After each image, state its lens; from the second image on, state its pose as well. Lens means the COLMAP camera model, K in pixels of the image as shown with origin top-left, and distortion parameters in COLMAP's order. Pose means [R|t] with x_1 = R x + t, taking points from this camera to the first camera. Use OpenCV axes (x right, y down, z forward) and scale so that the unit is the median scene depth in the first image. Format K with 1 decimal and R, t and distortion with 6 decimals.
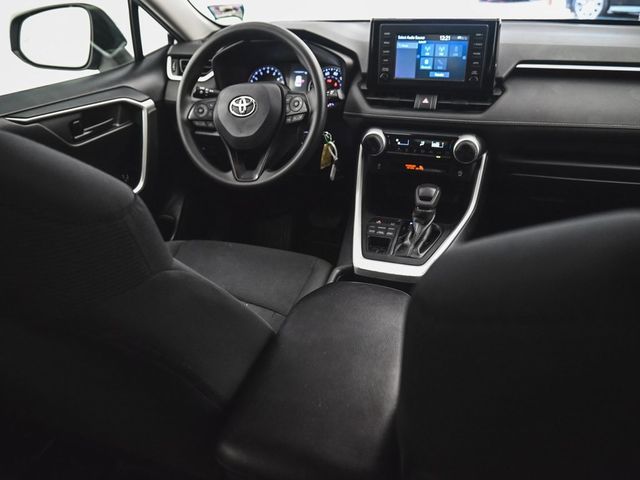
lens RADIAL K [[468.3, 0, 318.0], [0, 468.3, 237.7], [0, 0, 1]] dist [-0.025203, -0.005257]
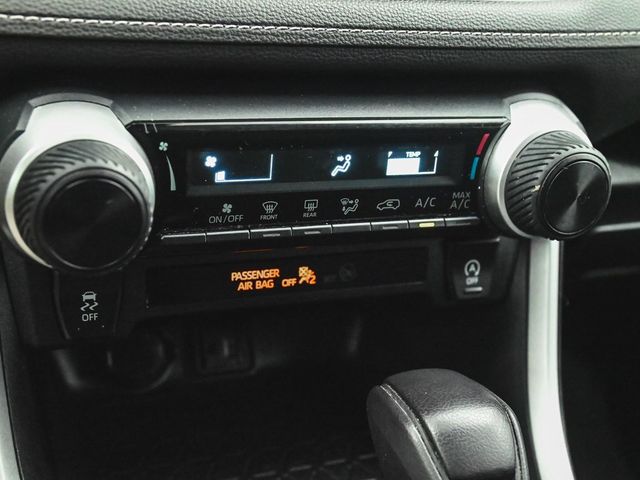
lens RADIAL K [[938.1, 0, 318.1], [0, 938.1, 234.1], [0, 0, 1]] dist [-0.023756, 0.000000]
pose [[0.732274, -0.188885, 0.654291, -0.032755], [0.166448, 0.981268, 0.096992, -0.214468], [-0.660356, 0.037881, 0.749997, 0.735169]]
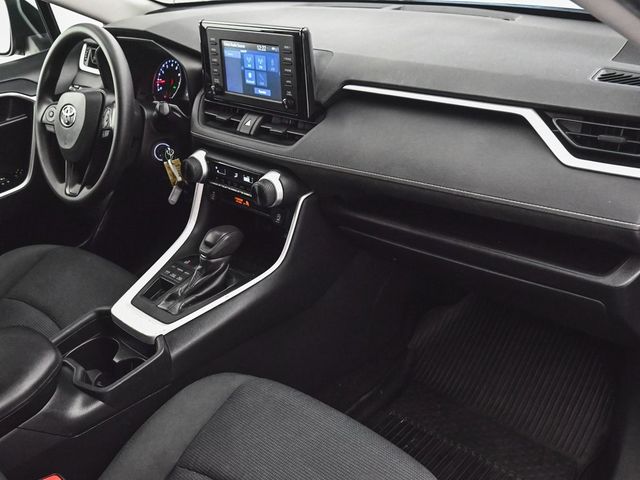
lens RADIAL K [[608.4, 0, 320.9], [0, 608.4, 237.8], [0, 0, 1]] dist [-0.004967, 0.000000]
pose [[0.923200, 0.139819, -0.357983, 0.760896], [-0.131244, 0.990174, 0.048272, -0.166169], [0.361215, 0.002418, 0.932479, 0.066239]]
